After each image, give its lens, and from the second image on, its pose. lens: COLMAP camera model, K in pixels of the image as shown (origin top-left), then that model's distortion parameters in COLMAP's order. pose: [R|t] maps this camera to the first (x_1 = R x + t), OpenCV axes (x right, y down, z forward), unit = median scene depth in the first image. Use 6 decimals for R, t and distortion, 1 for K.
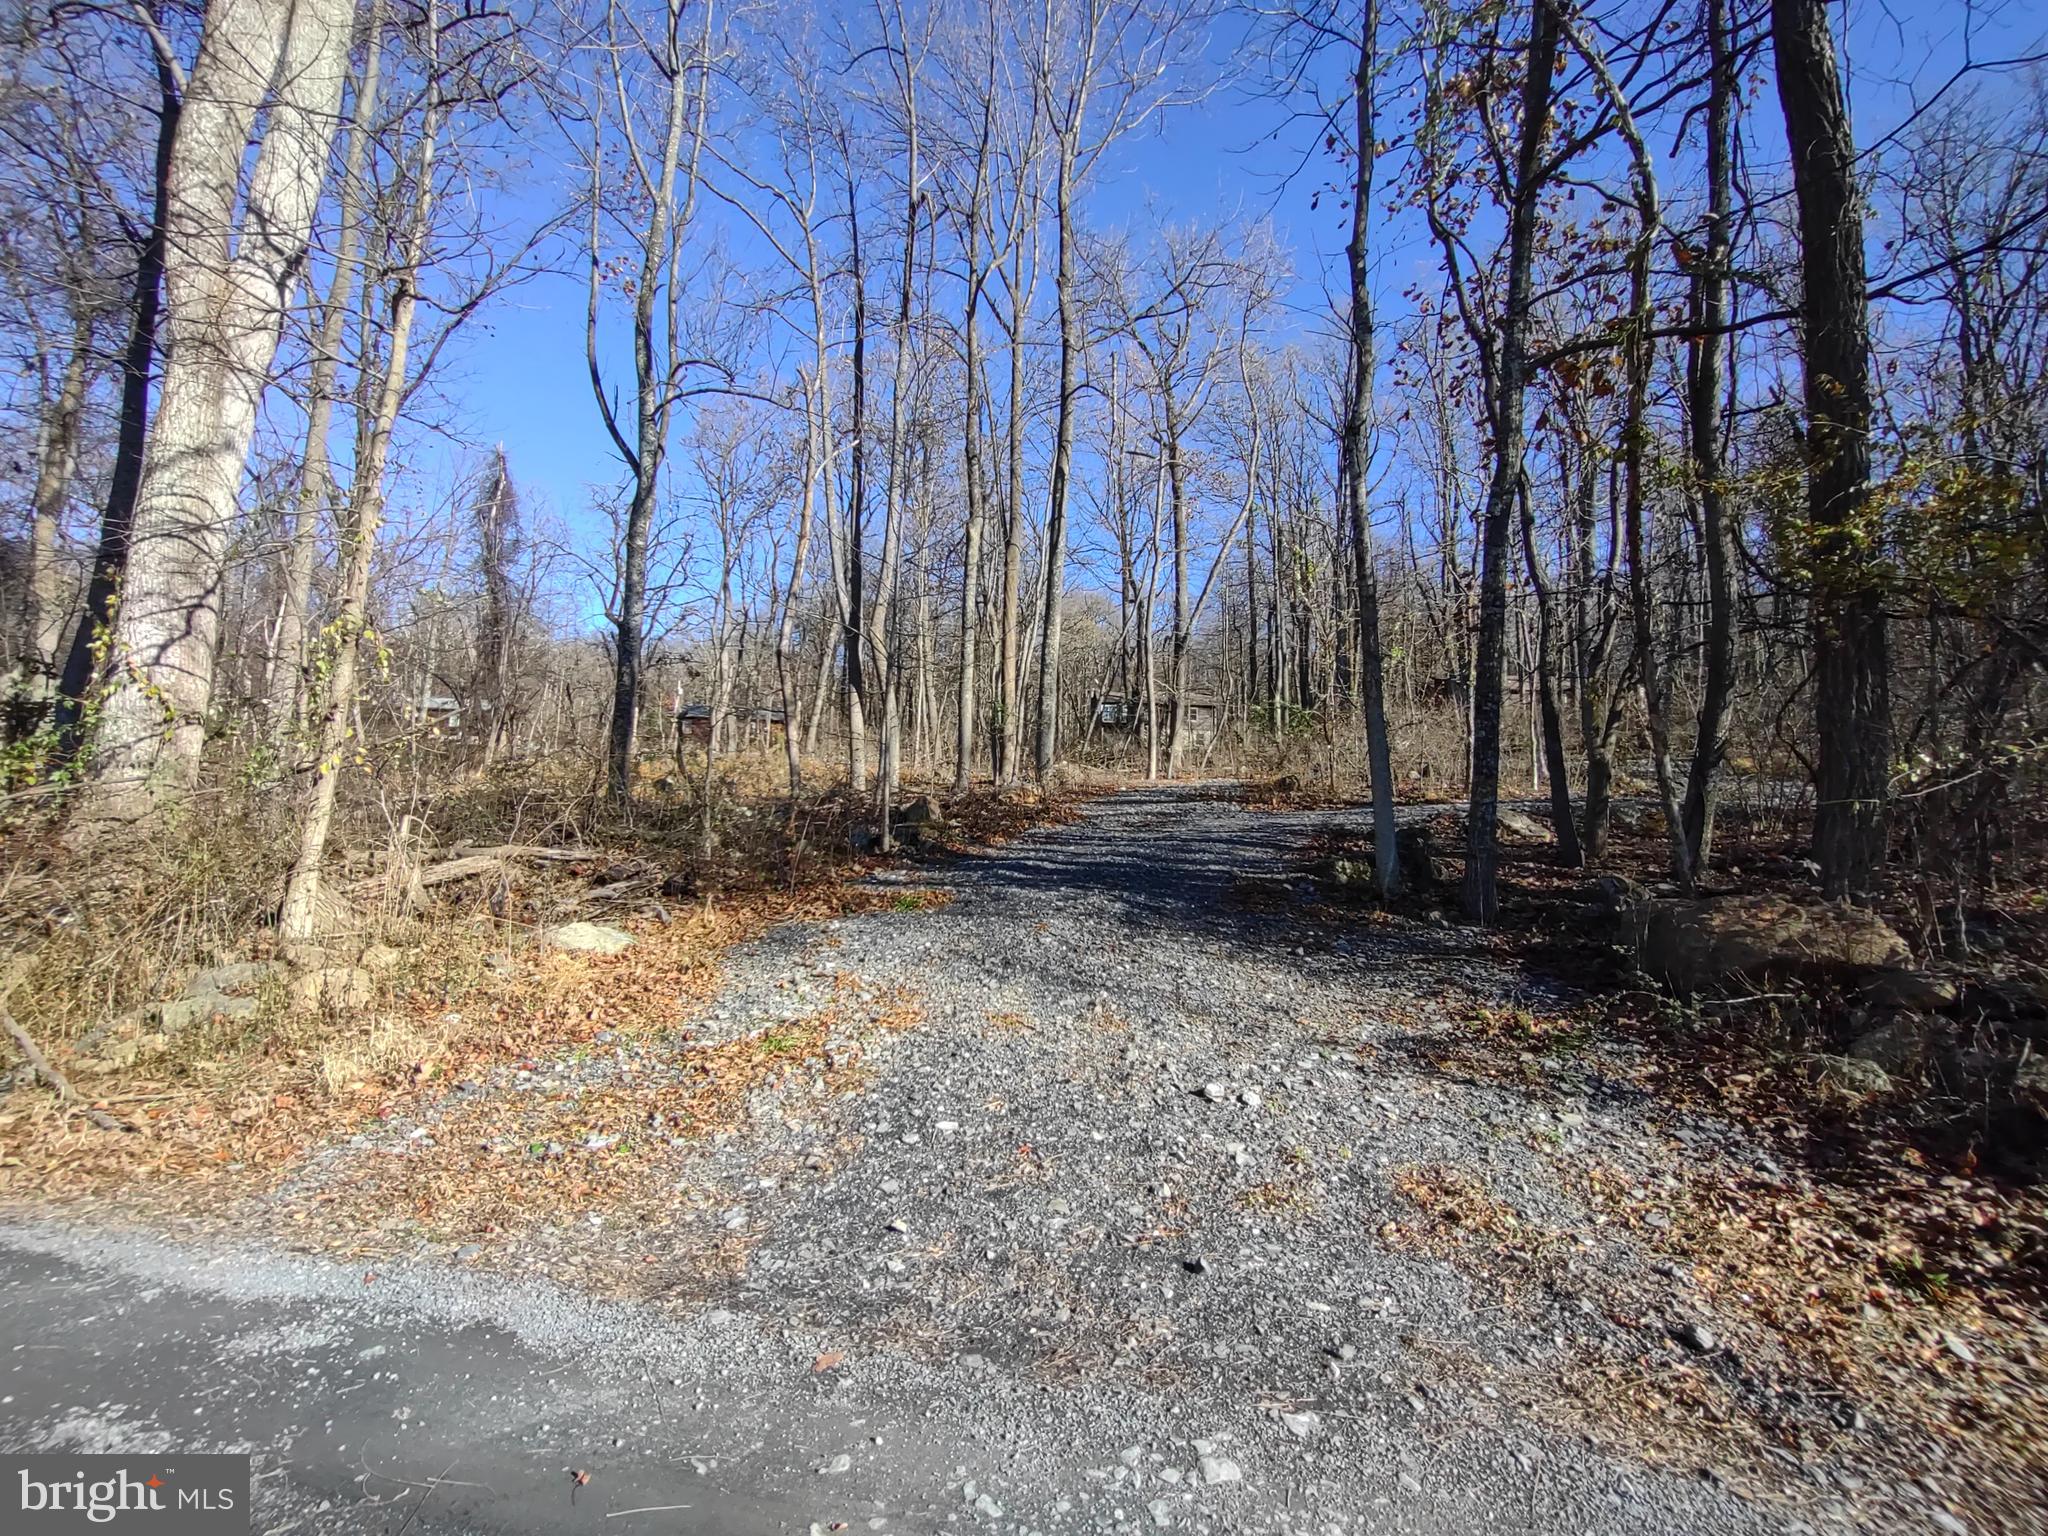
lens RADIAL K [[928.5, 0, 971.8], [0, 928.5, 769.3], [0, 0, 1]] dist [-0.004865, -0.003716]
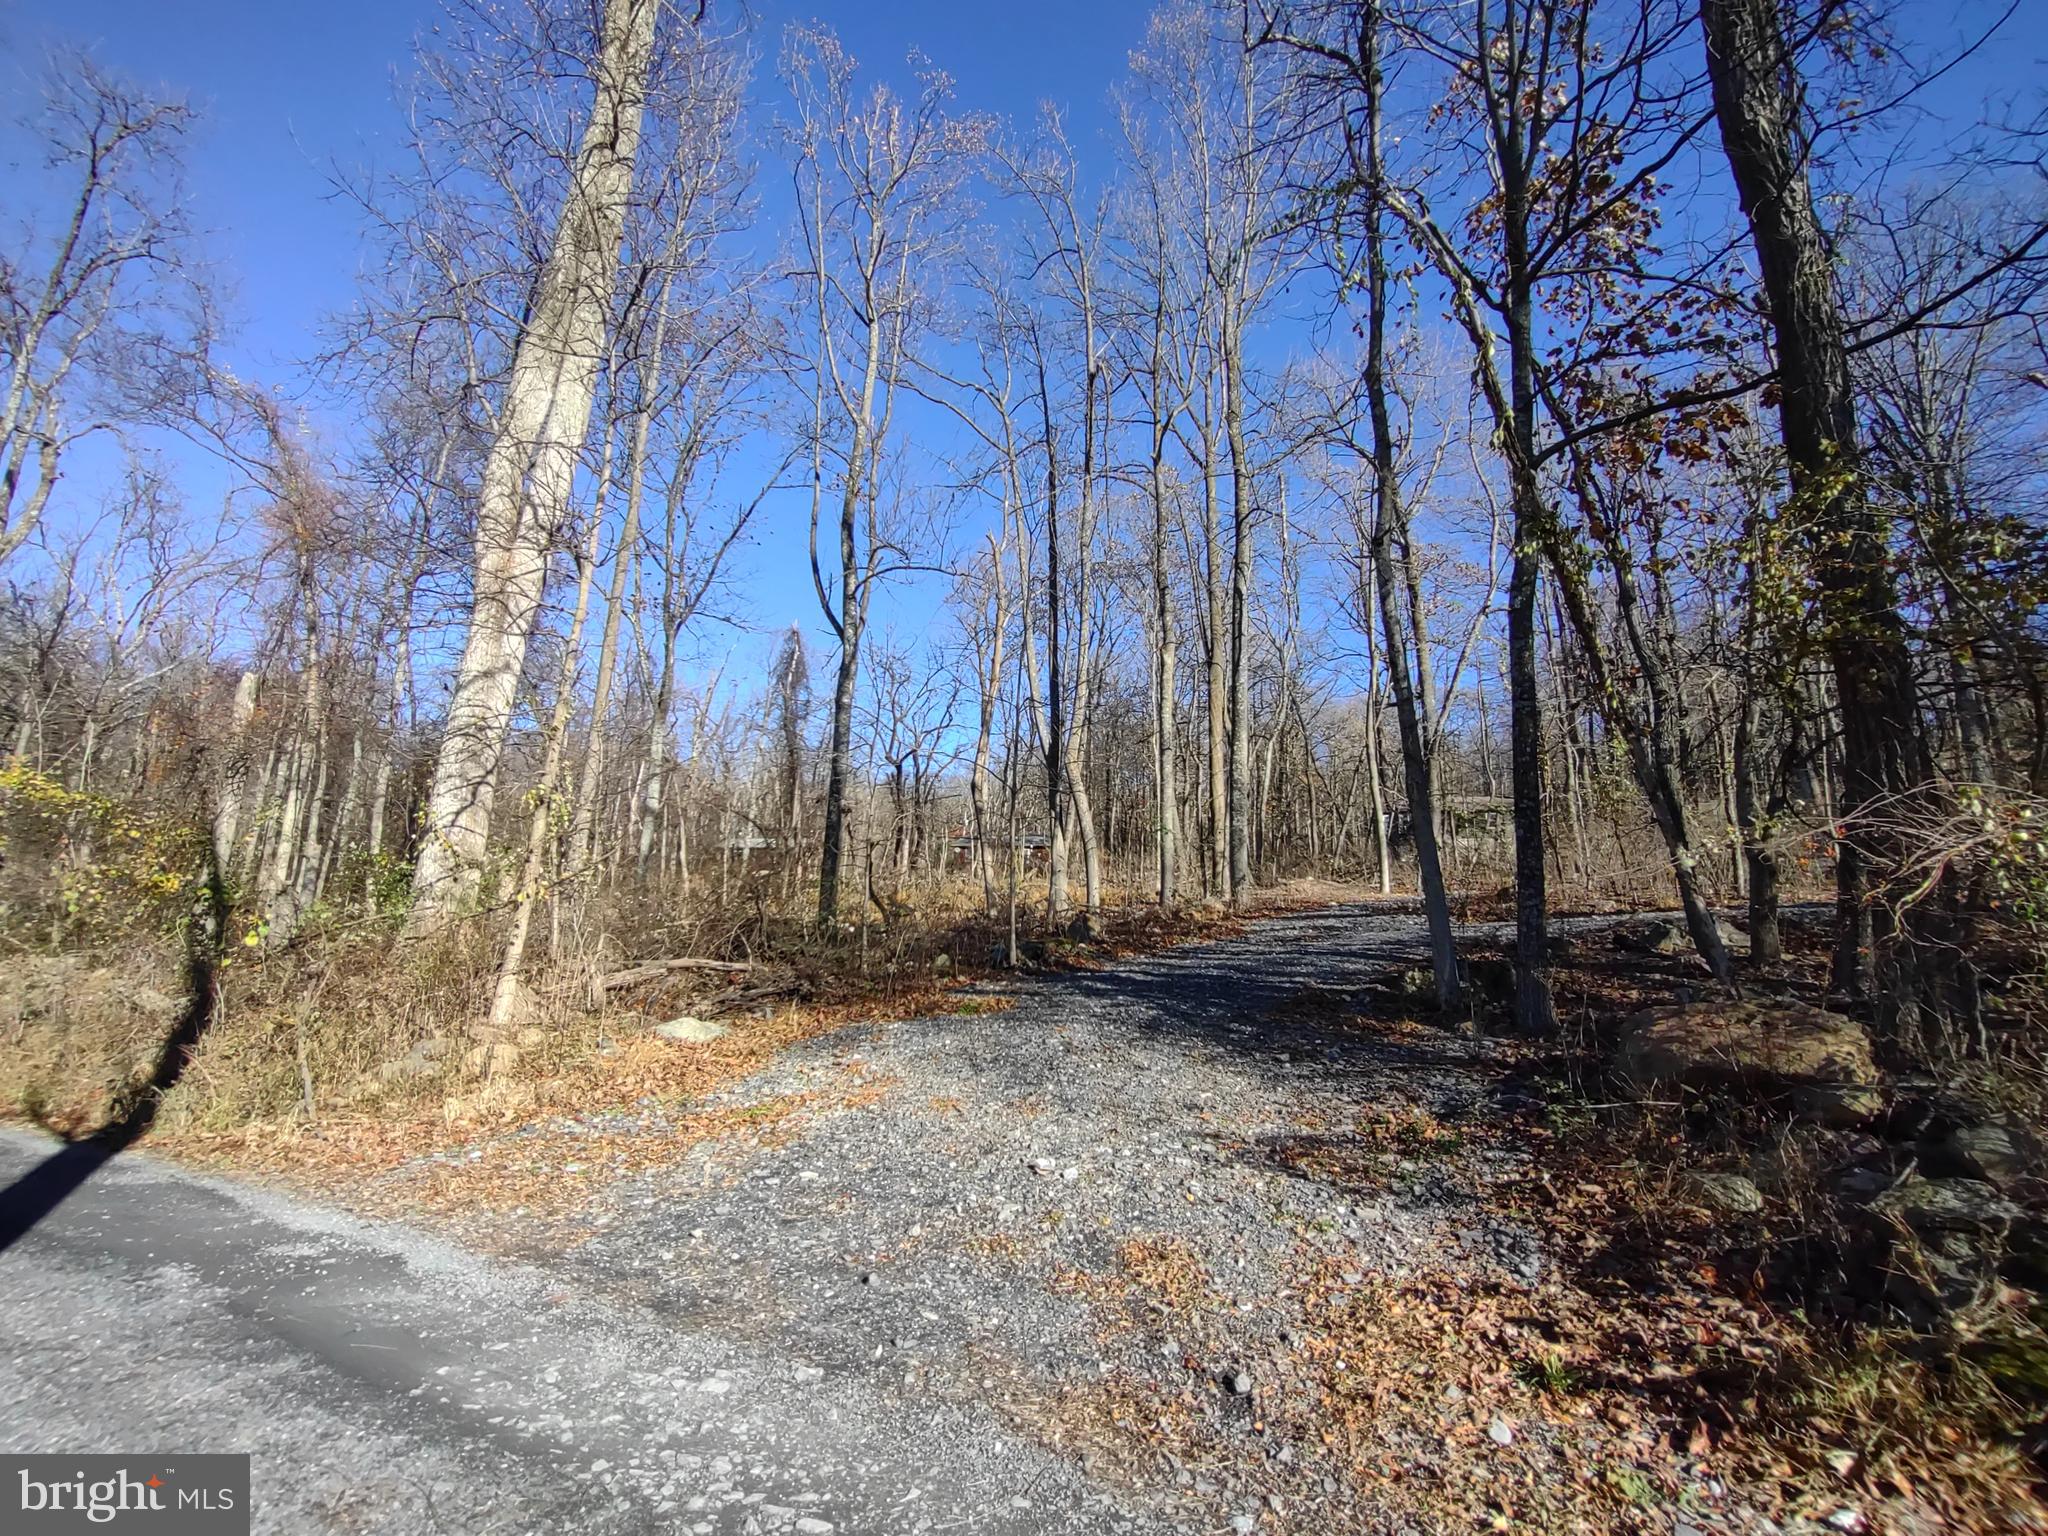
lens RADIAL K [[928.5, 0, 971.8], [0, 928.5, 769.3], [0, 0, 1]] dist [-0.004865, -0.003716]
pose [[0.947109, -0.067178, -0.313802, 0.520336], [0.025033, 0.990330, -0.136453, 0.020869], [0.319934, 0.121380, 0.939632, -0.133562]]
